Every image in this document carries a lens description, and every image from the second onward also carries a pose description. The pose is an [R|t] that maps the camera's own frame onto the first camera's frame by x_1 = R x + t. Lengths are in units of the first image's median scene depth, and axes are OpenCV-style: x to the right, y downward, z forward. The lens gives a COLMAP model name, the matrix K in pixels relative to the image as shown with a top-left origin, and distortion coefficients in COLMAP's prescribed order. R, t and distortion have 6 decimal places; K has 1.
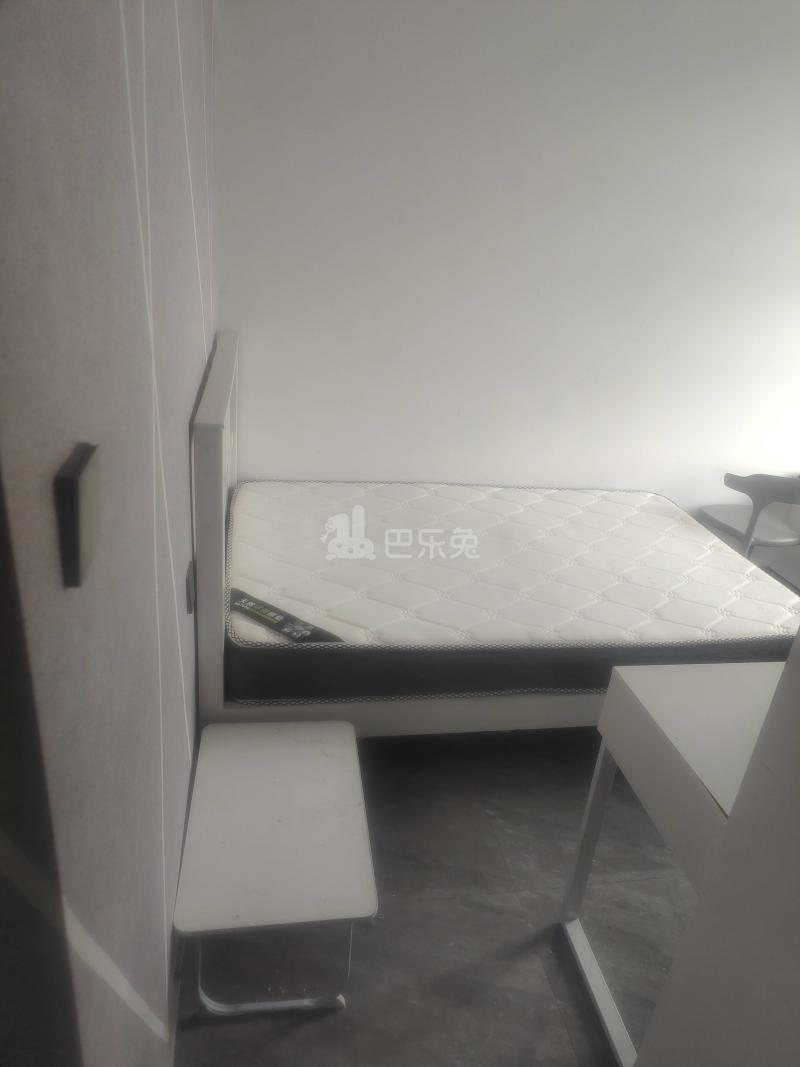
lens RADIAL K [[713.4, 0, 400.0], [0, 713.4, 533.5], [0, 0, 1]] dist [0.021987, -0.038487]
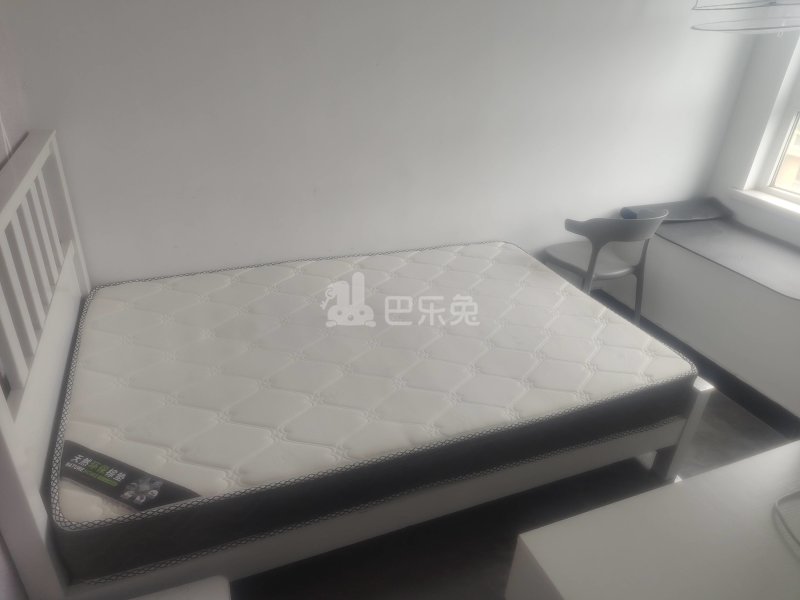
lens RADIAL K [[534.9, 0, 400.0], [0, 534.9, 300.0], [0, 0, 1]] dist [0.021987, -0.038487]
pose [[0.975938, -0.143972, 0.163761, 0.064006], [0.129802, 0.987053, 0.094219, -0.083603], [-0.175206, -0.070695, 0.981990, 0.263958]]
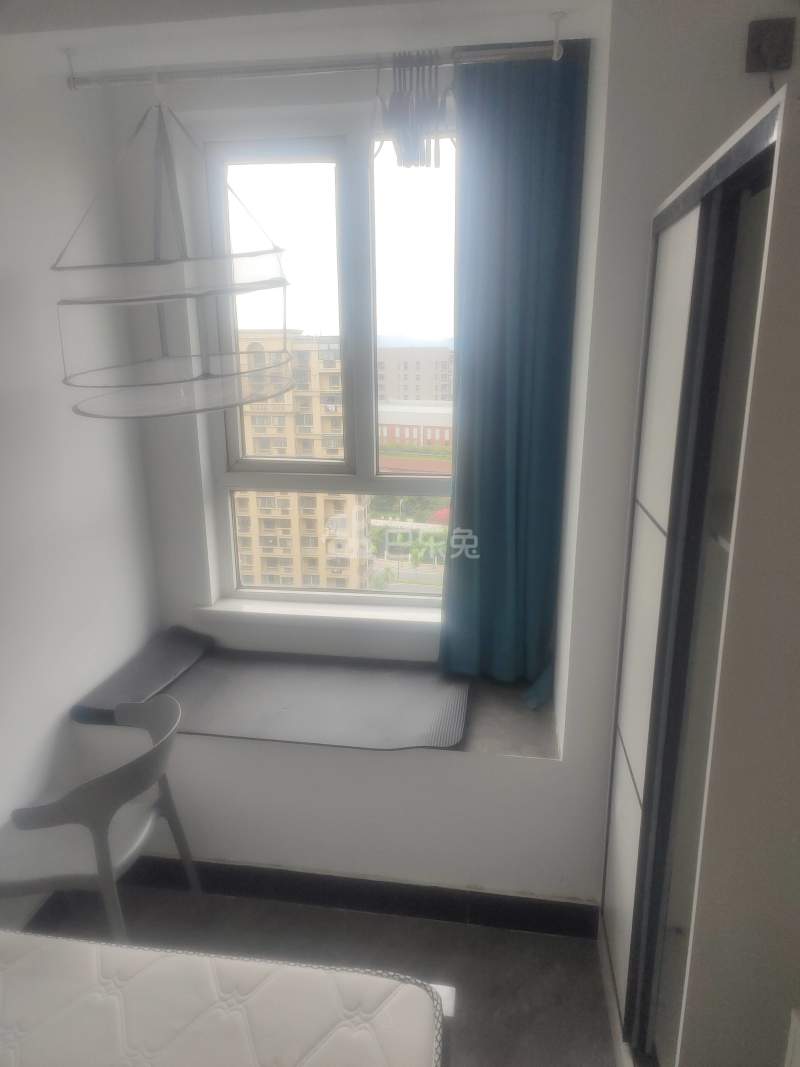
lens RADIAL K [[713.4, 0, 400.0], [0, 713.4, 533.5], [0, 0, 1]] dist [0.021987, -0.038487]
pose [[0.315752, -0.342658, 0.884809, 0.176592], [0.428682, 0.883434, 0.189146, -0.312473], [-0.846482, 0.319579, 0.425837, 0.563291]]
